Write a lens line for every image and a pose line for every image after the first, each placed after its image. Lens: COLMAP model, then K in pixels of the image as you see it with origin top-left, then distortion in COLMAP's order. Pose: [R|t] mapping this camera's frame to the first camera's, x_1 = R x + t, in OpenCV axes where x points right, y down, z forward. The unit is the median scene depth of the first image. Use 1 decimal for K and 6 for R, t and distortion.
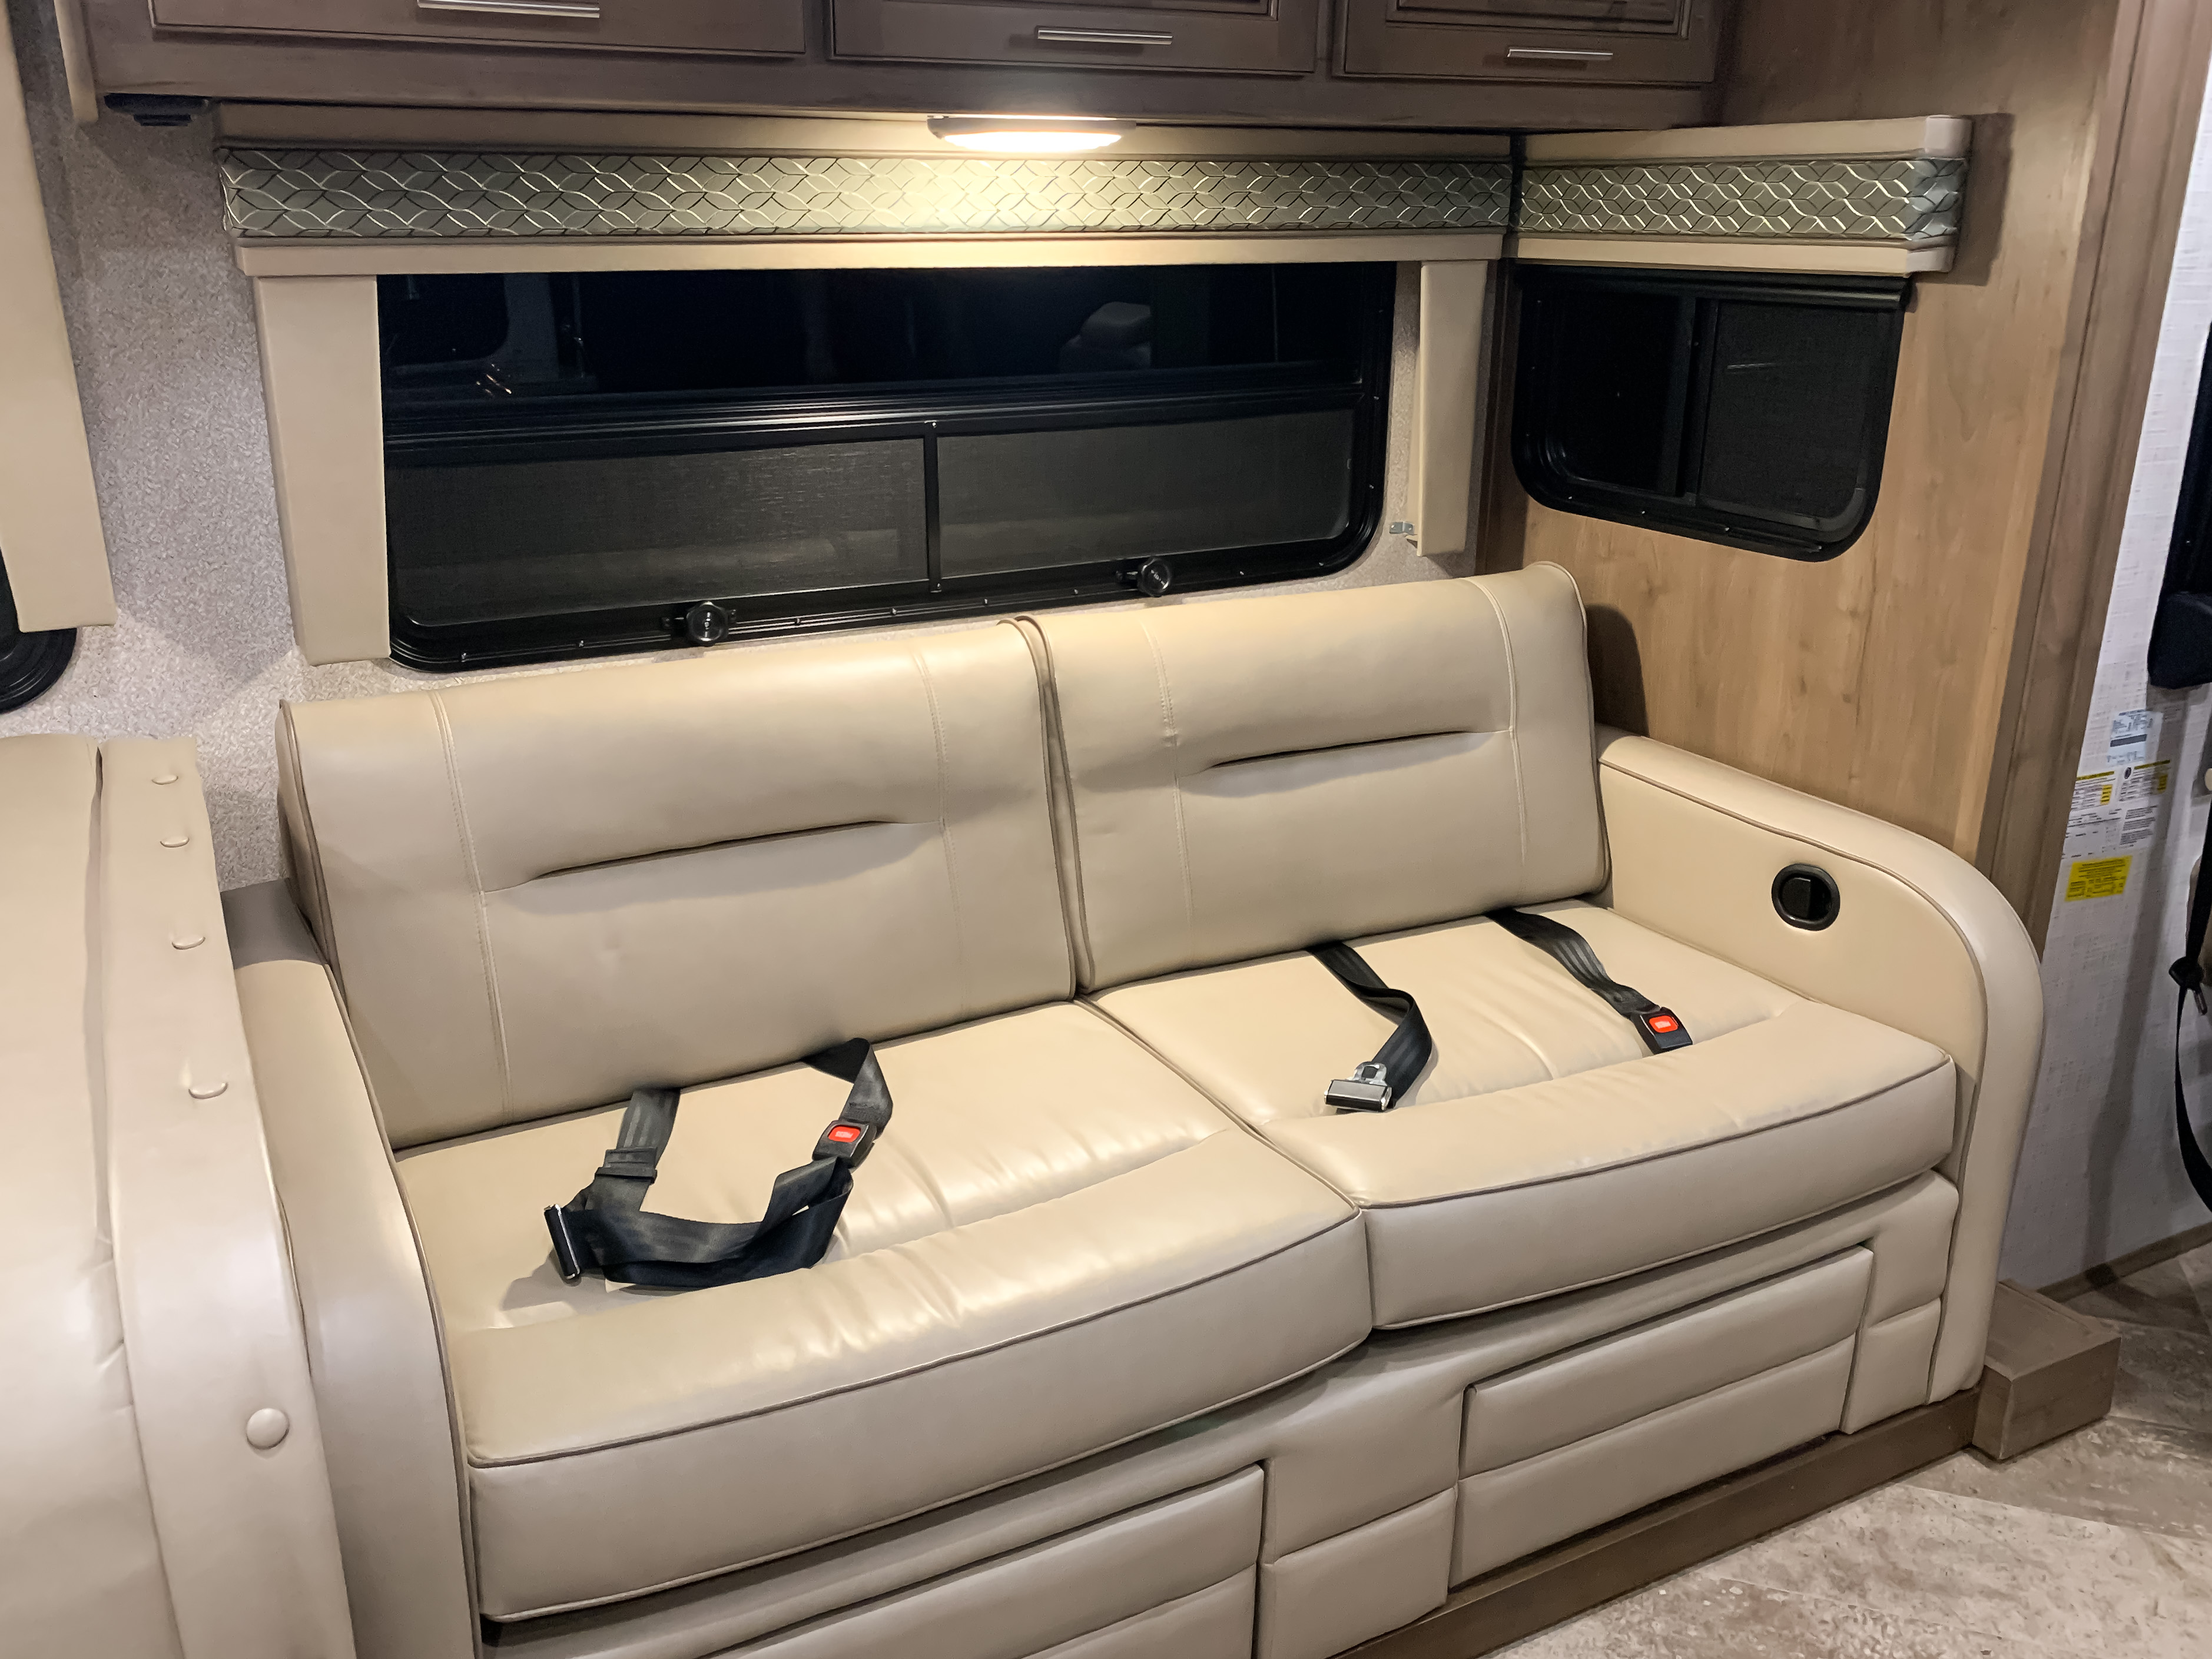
lens RADIAL K [[1814.1, 0, 1098.7], [0, 1814.1, 816.6], [0, 0, 1]] dist [-0.001896, 0.002274]
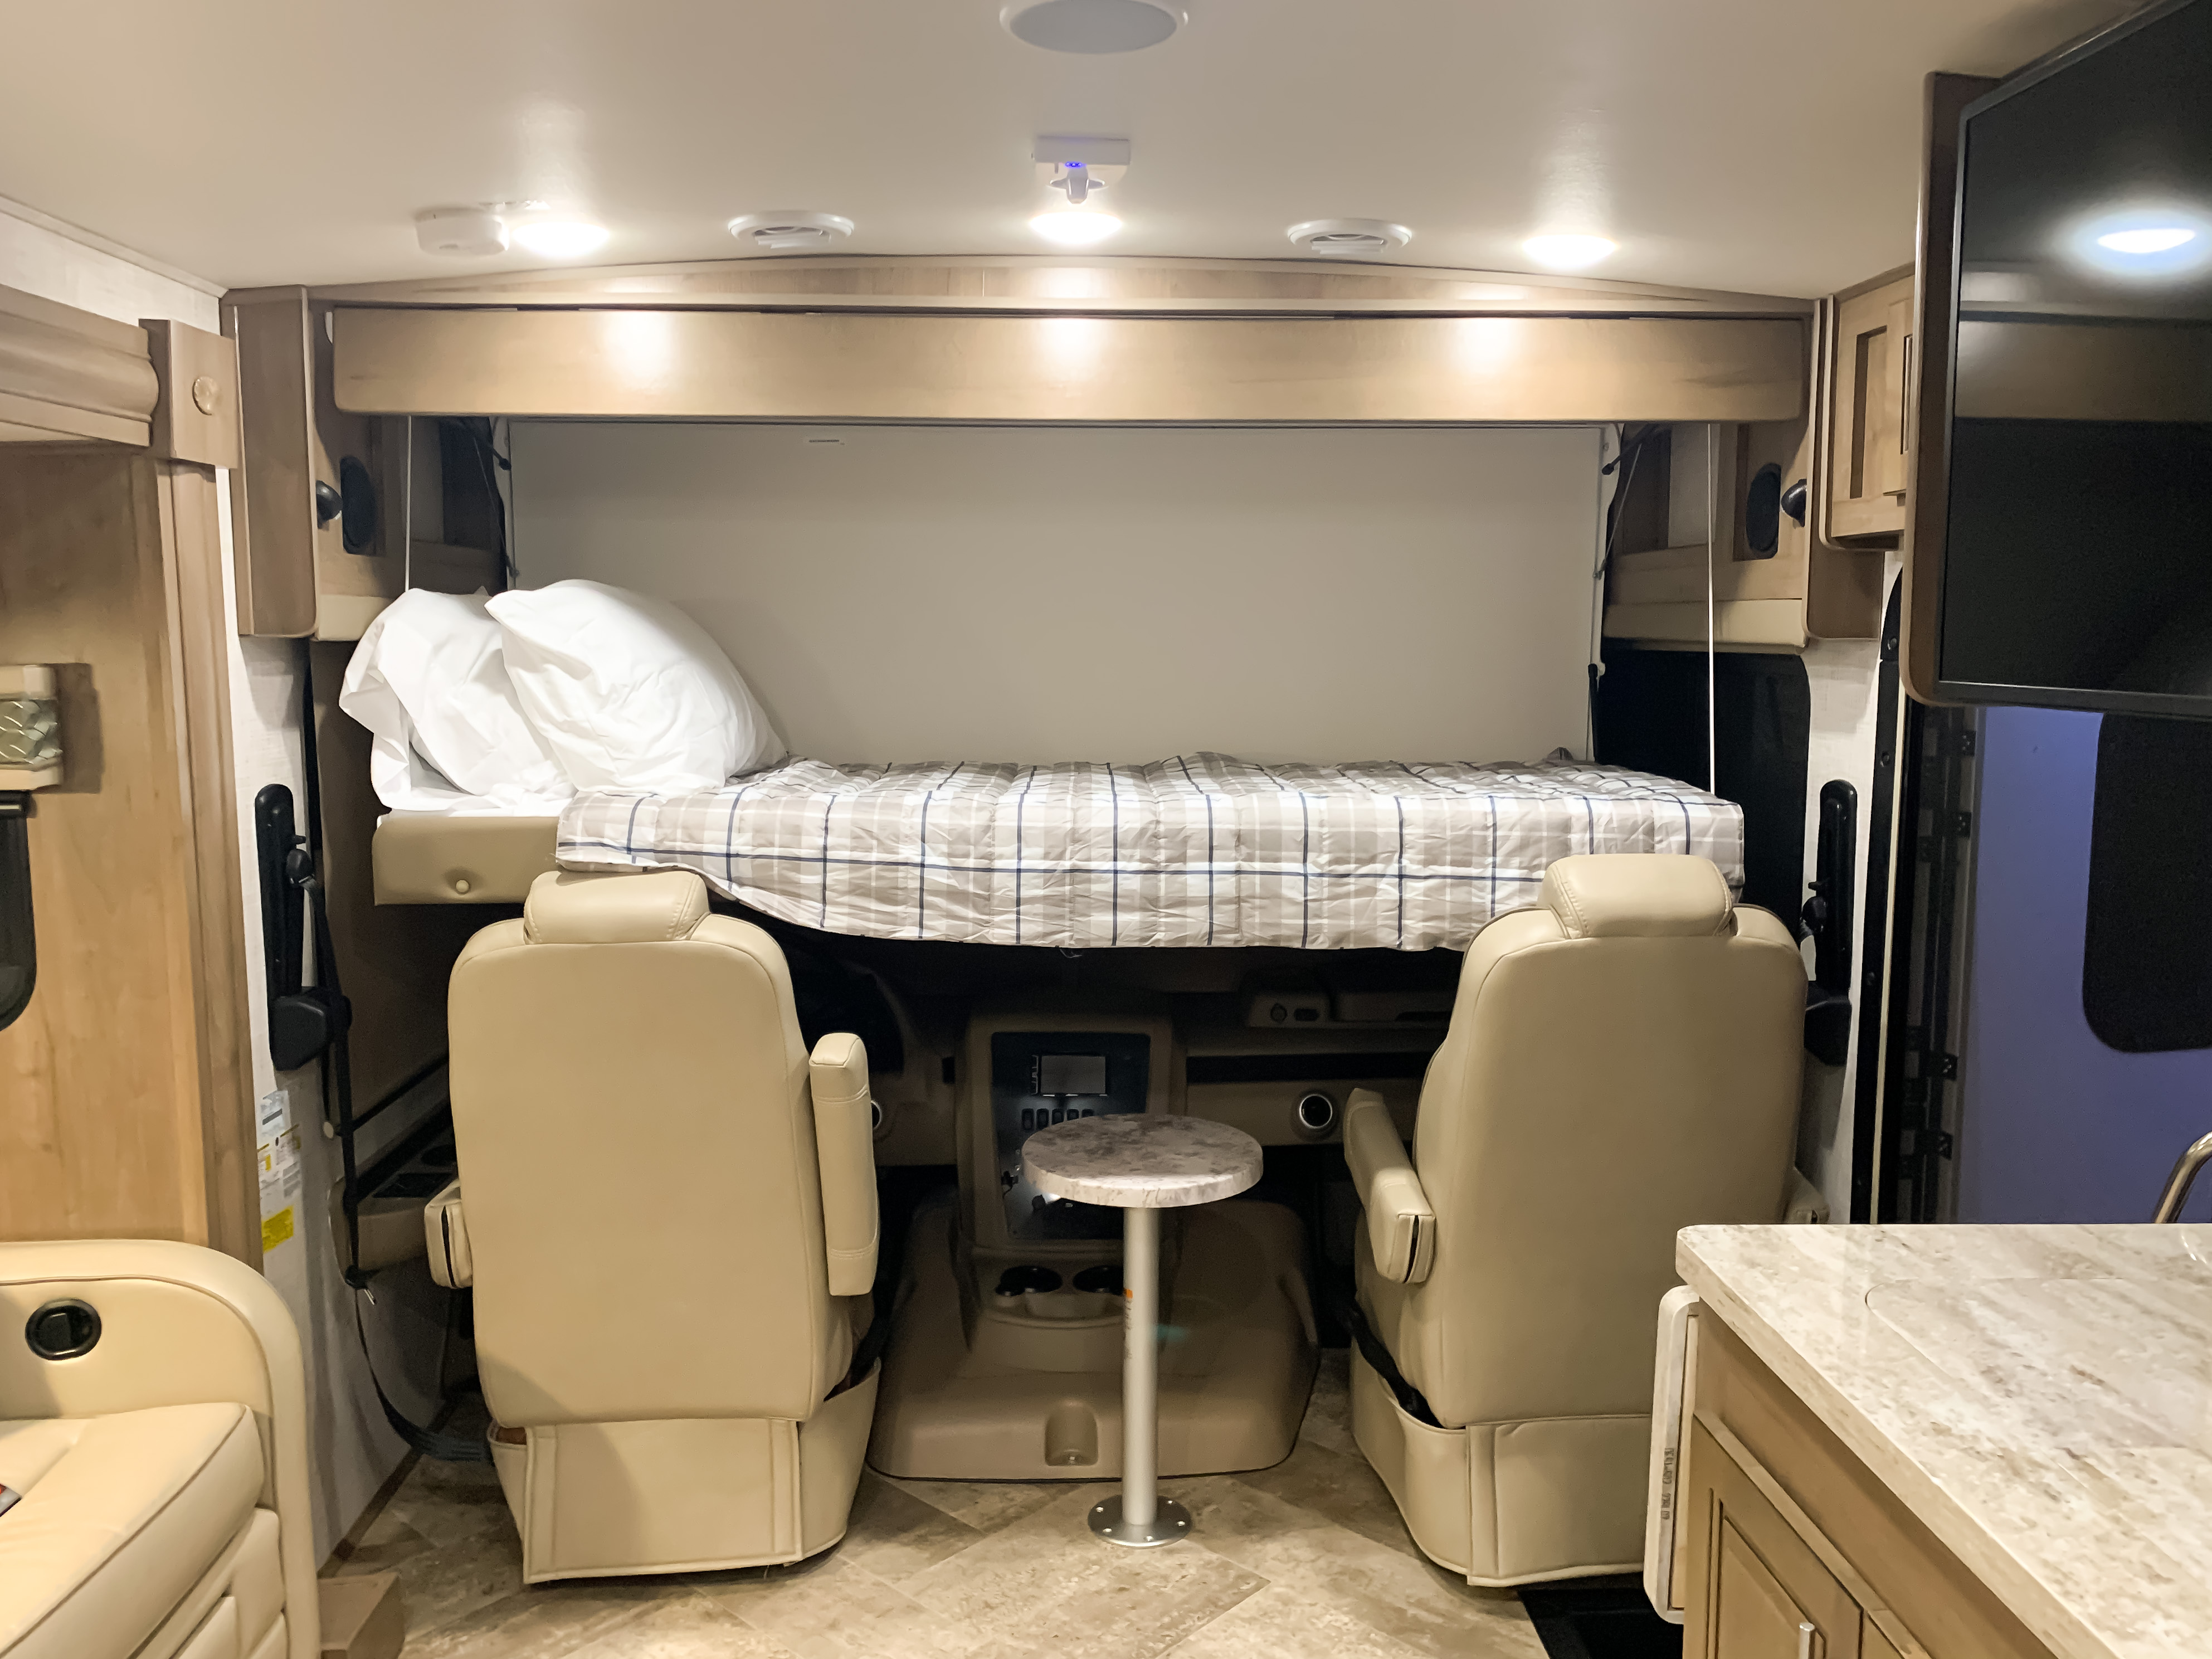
lens RADIAL K [[1858.2, 0, 1054.9], [0, 1858.2, 838.0], [0, 0, 1]] dist [0.004437, 0.001479]
pose [[0.428972, -0.121418, 0.895121, -0.351980], [0.304726, 0.952291, -0.016862, -0.040009], [-0.850368, 0.280000, 0.445505, -0.108397]]
